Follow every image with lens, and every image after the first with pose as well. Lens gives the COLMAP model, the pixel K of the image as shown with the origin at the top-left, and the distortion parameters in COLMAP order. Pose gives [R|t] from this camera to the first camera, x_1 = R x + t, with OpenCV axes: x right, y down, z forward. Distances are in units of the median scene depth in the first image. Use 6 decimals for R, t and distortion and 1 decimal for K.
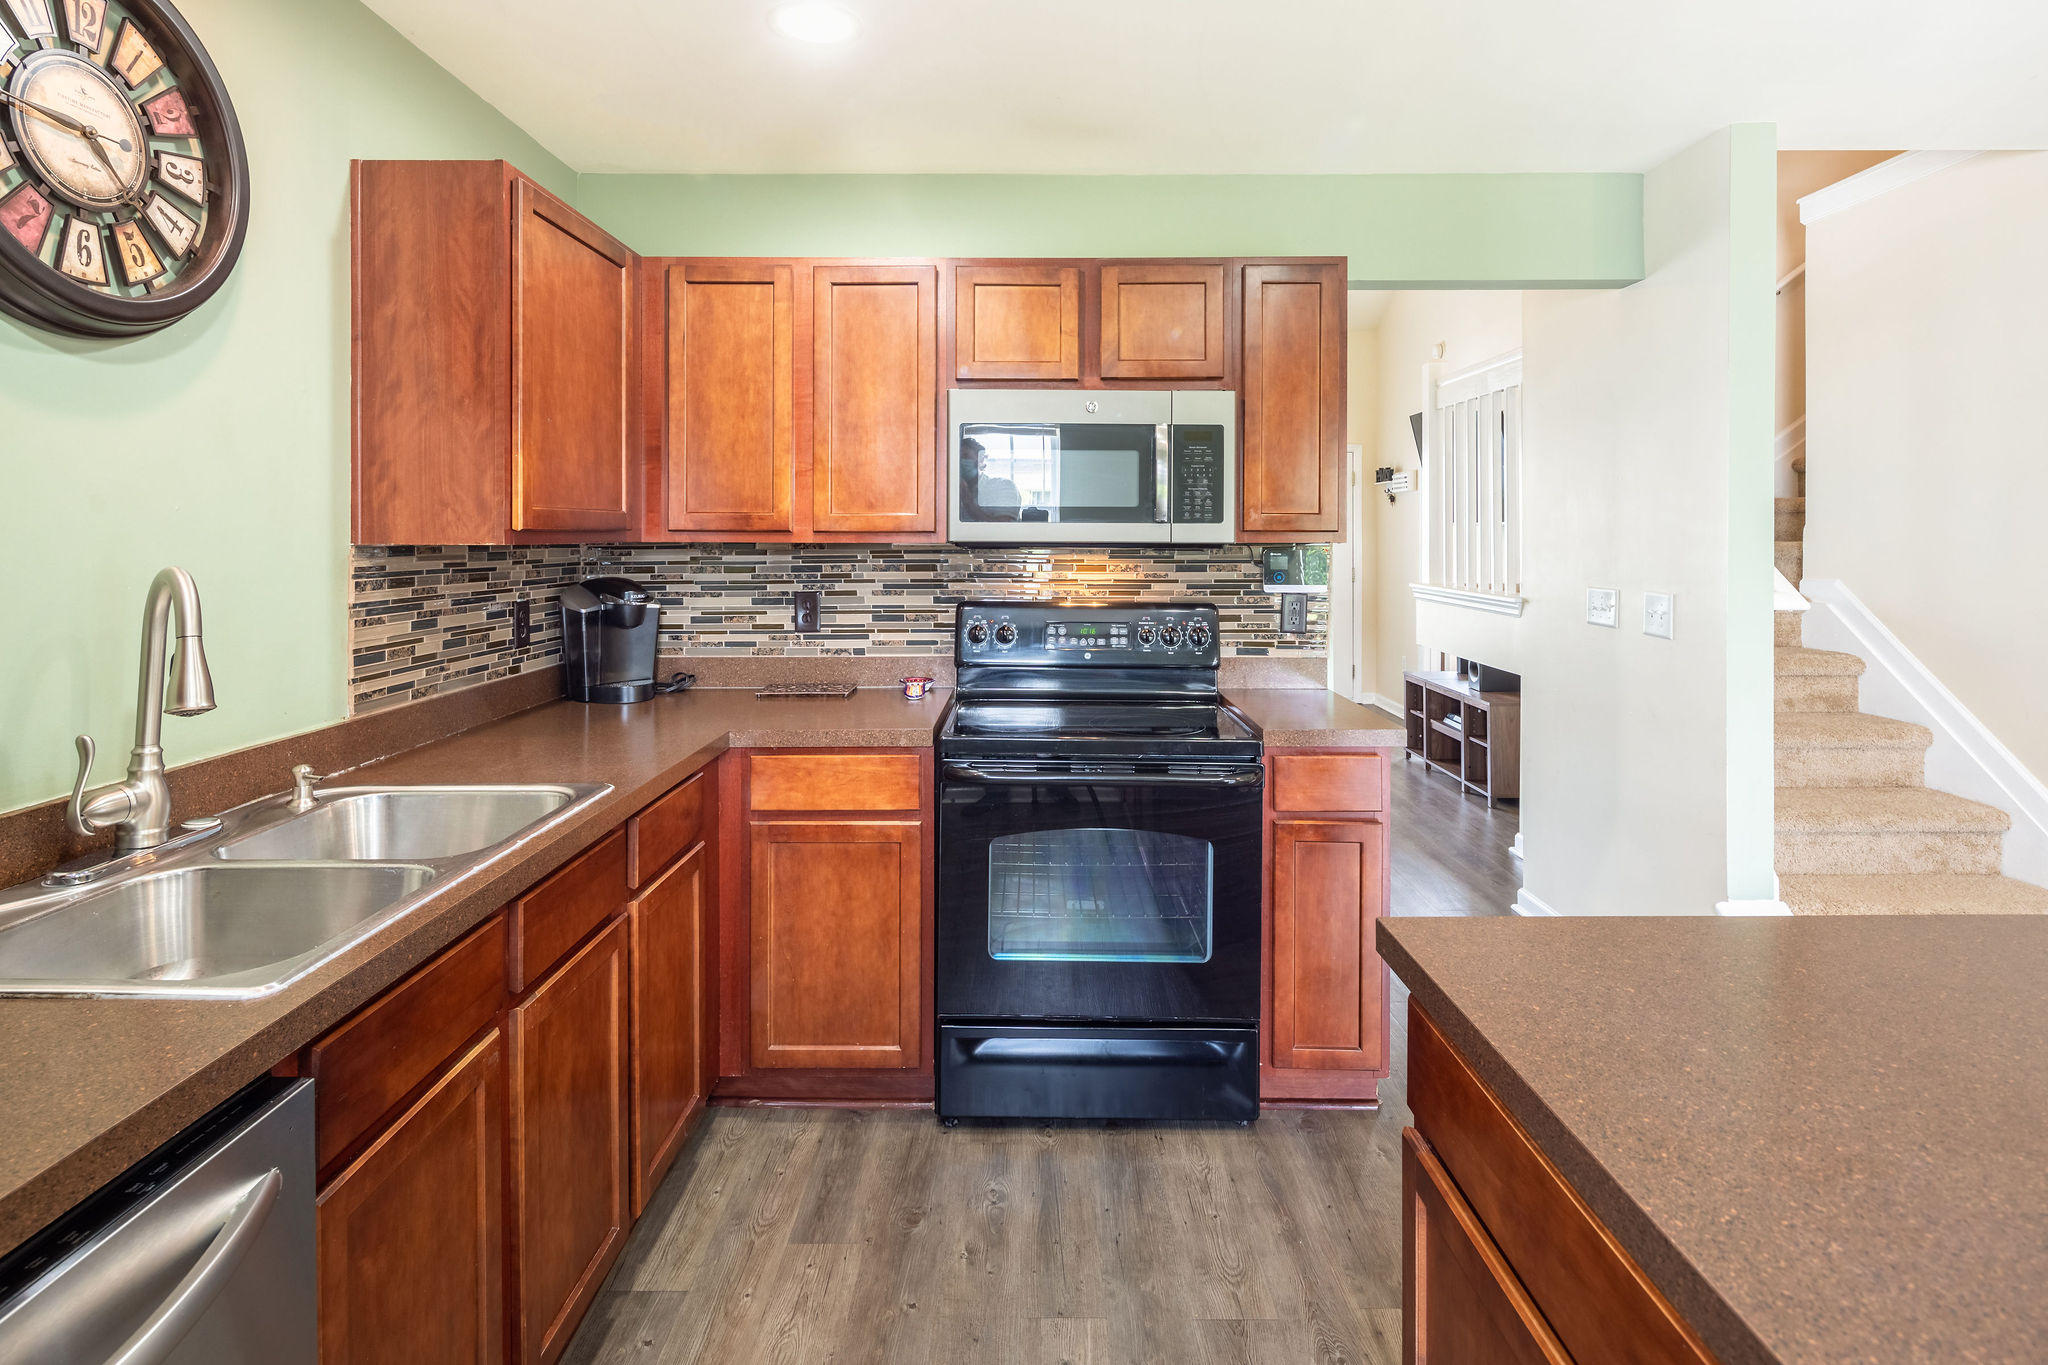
lens RADIAL K [[1023.9, 0, 1015.8], [0, 1023.9, 526.1], [0, 0, 1]] dist [0.005882, -0.001453]
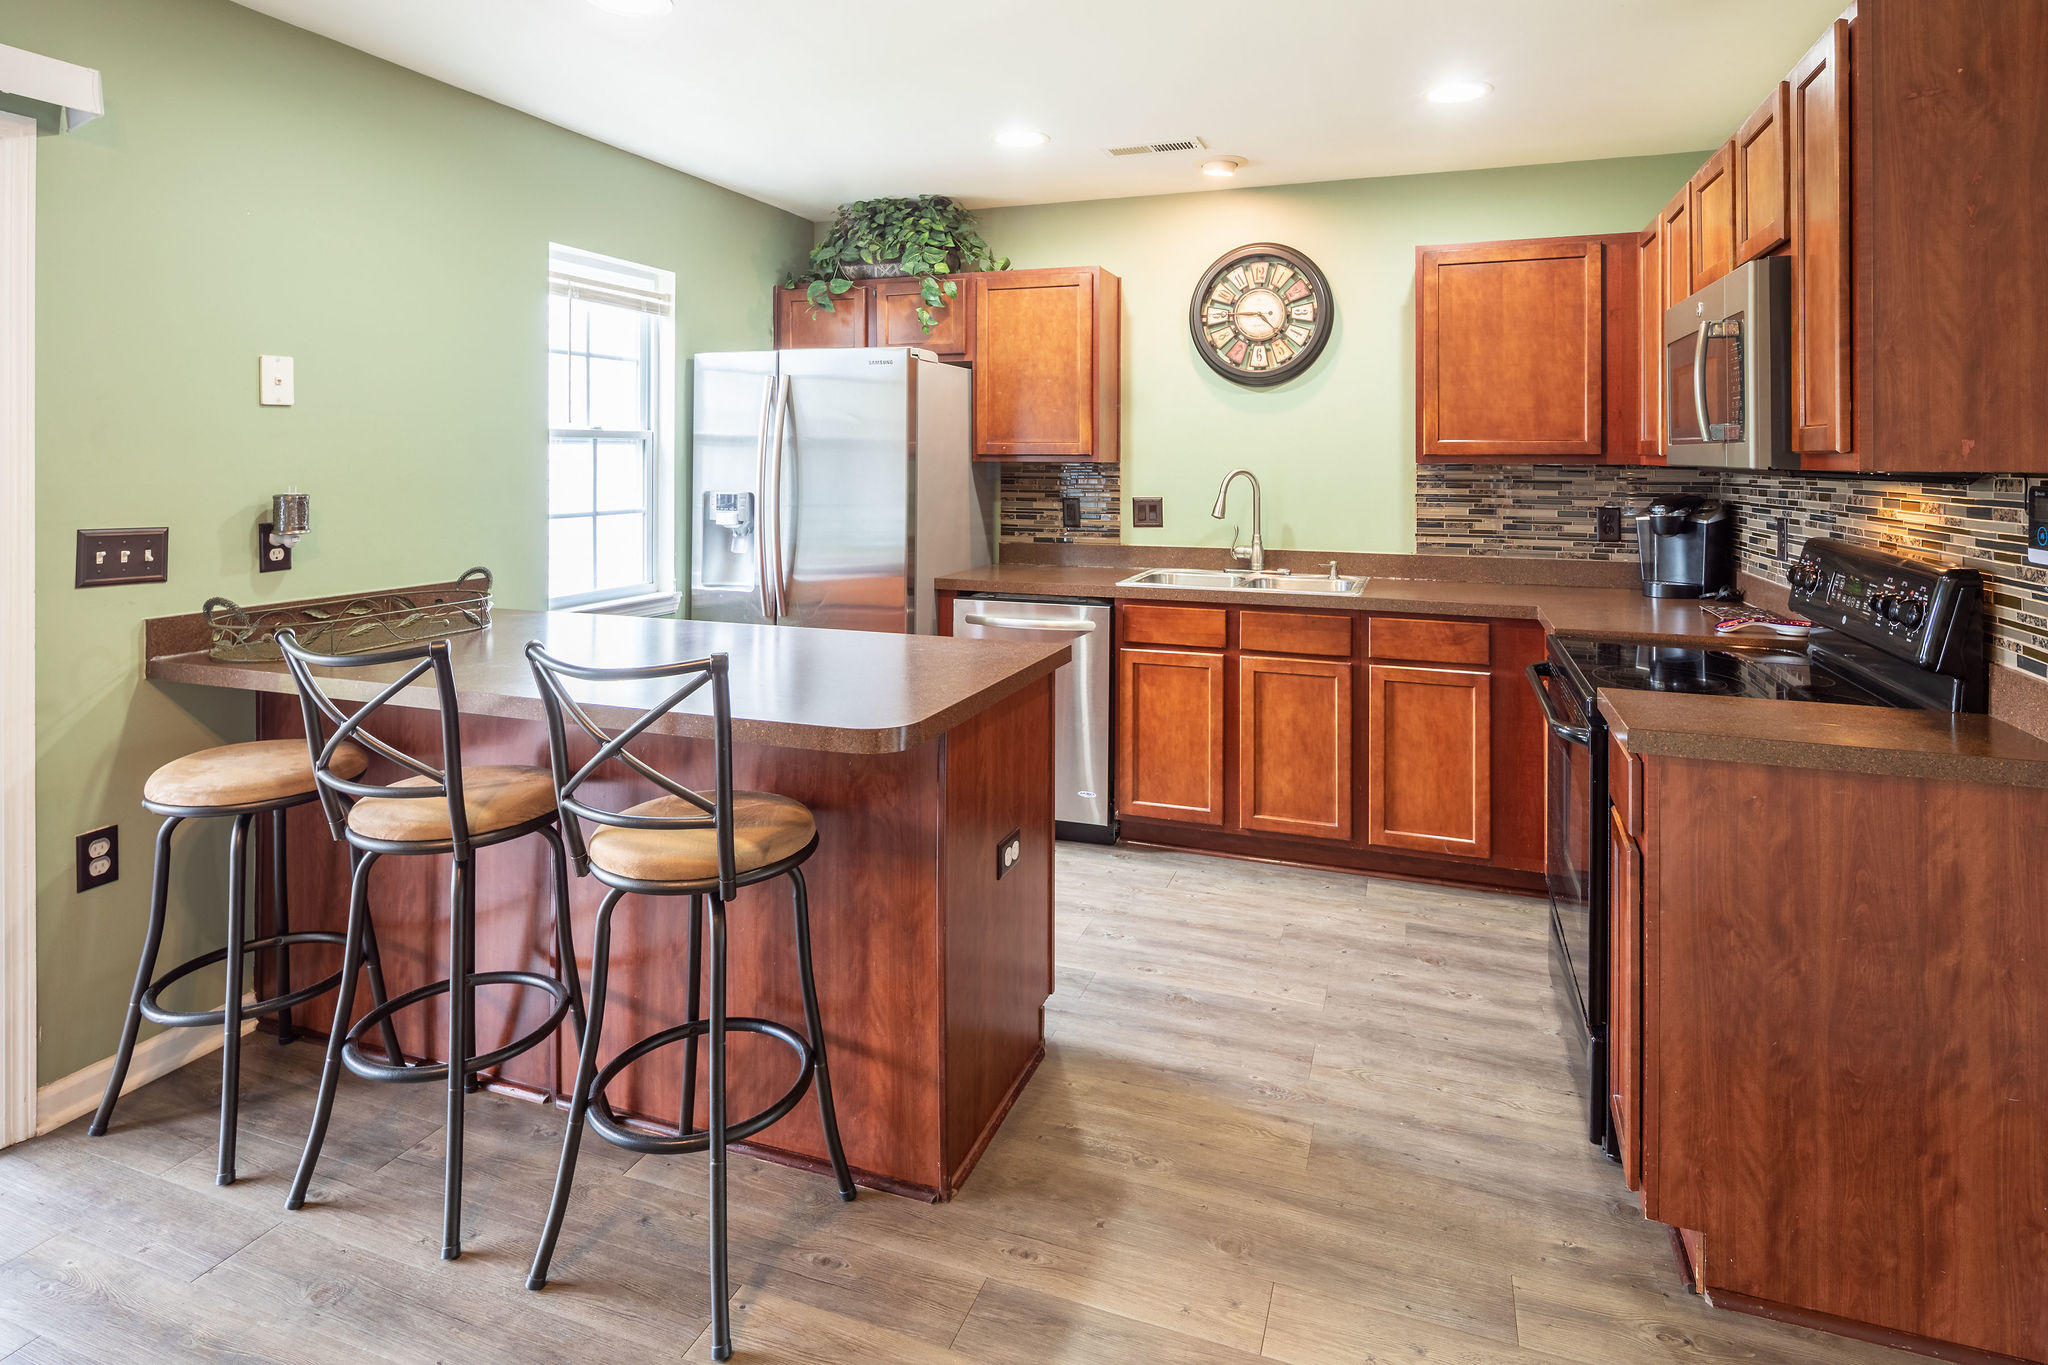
lens RADIAL K [[1023.9, 0, 1063.6], [0, 1023.9, 456.7], [0, 0, 1]] dist [0.005882, -0.001453]
pose [[-0.321302, -0.003144, -0.946972, 1.035338], [0.003227, 0.999985, -0.004415, 0.009501], [0.946971, -0.004475, -0.321287, 0.752749]]
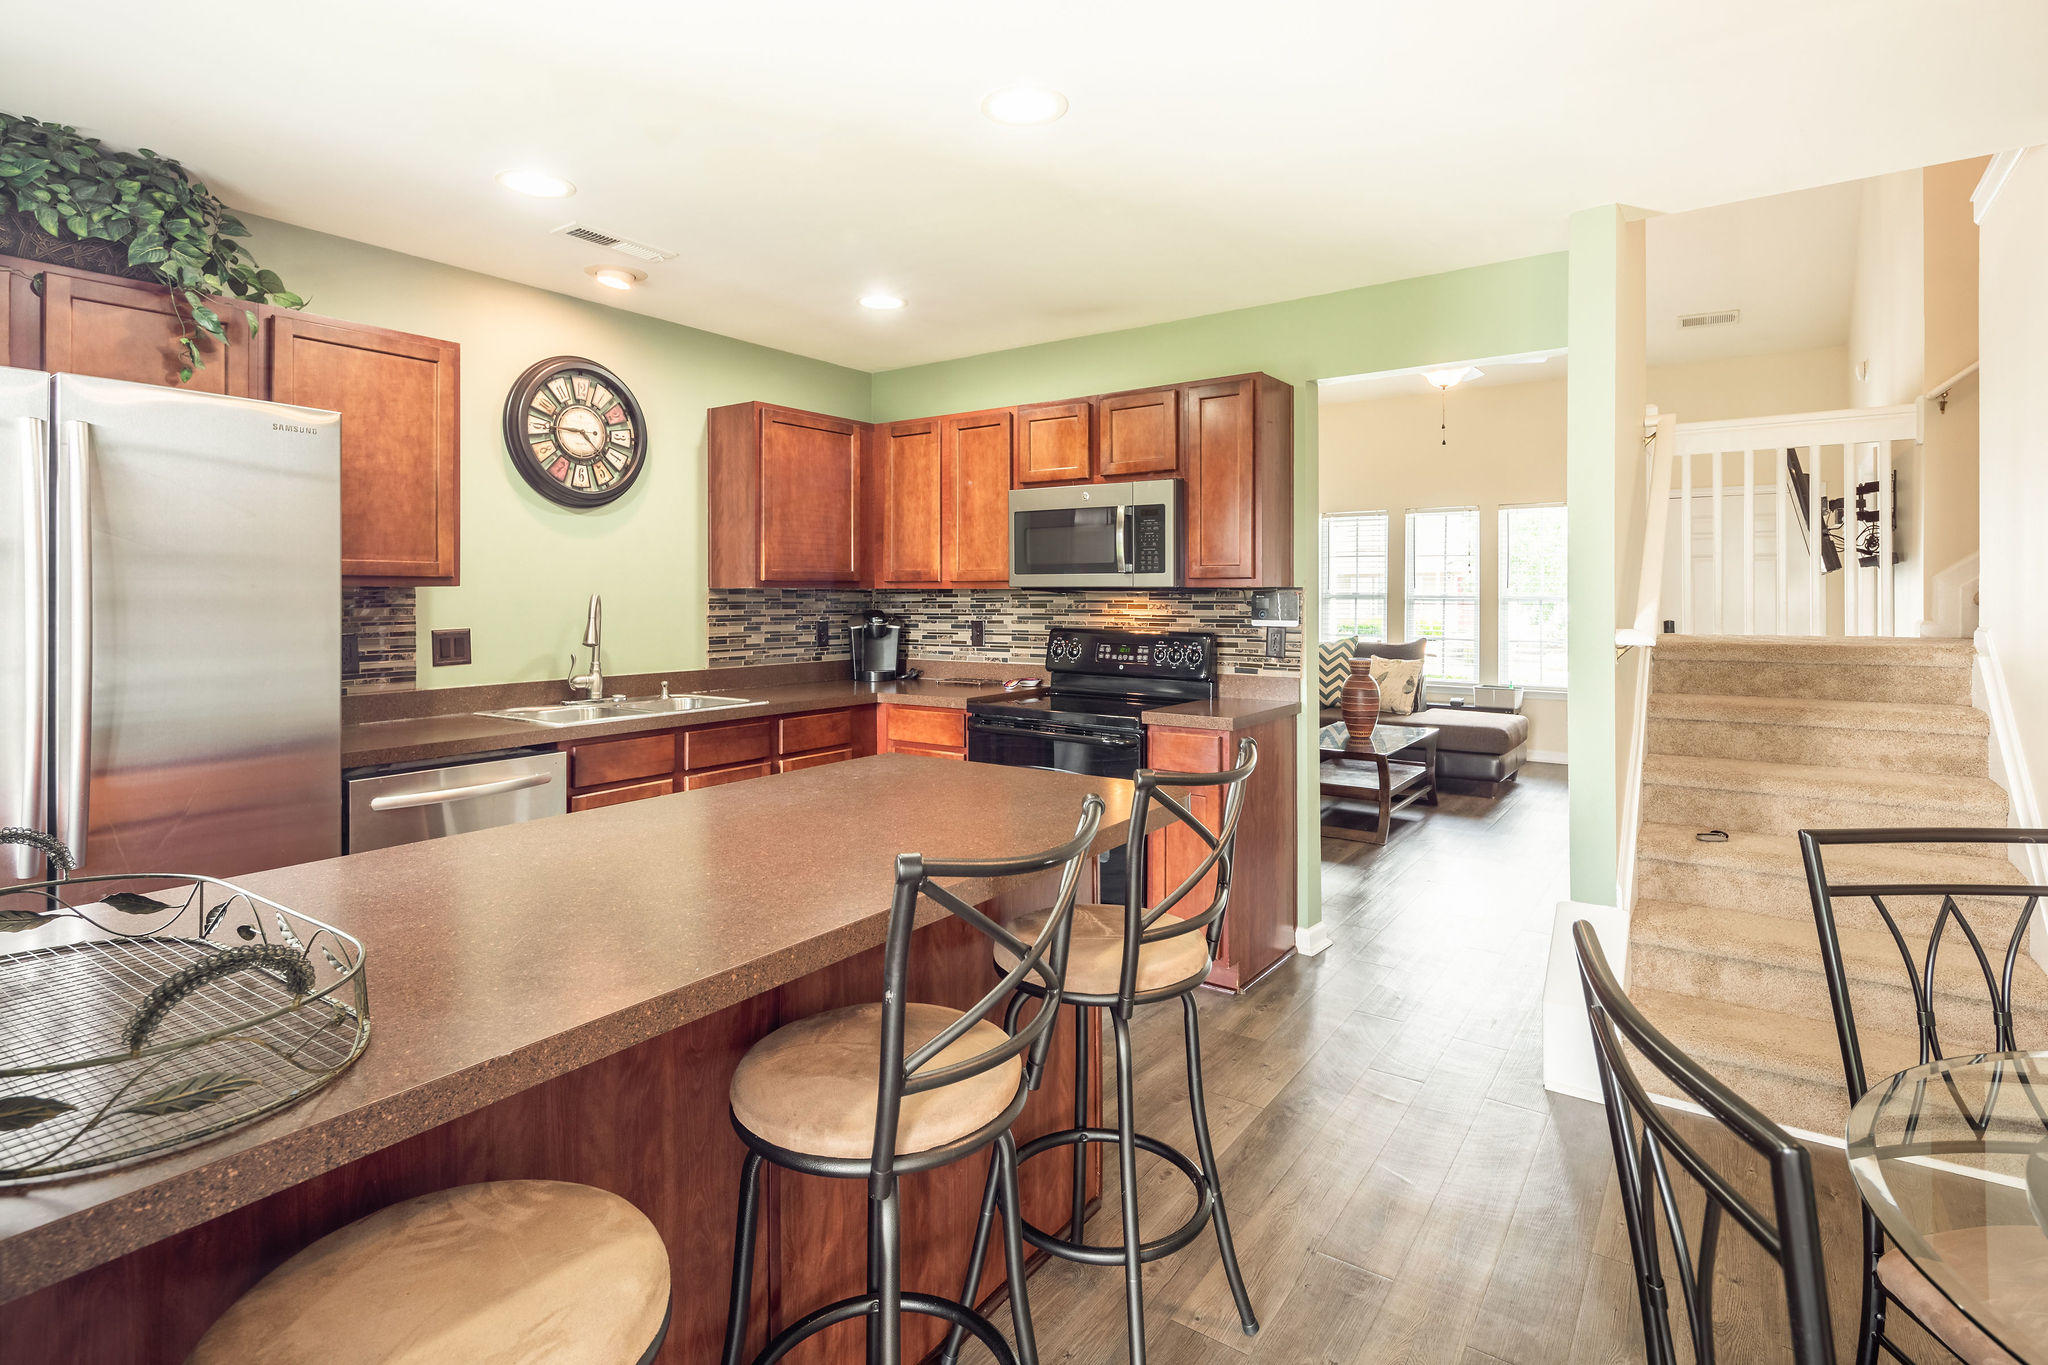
lens RADIAL K [[1023.9, 0, 990.4], [0, 1023.9, 580.9], [0, 0, 1]] dist [0.005882, -0.001453]
pose [[0.805321, -0.008927, -0.592772, 0.830202], [0.005189, 0.999954, -0.008010, 0.017763], [0.592817, 0.003374, 0.805330, -0.281720]]
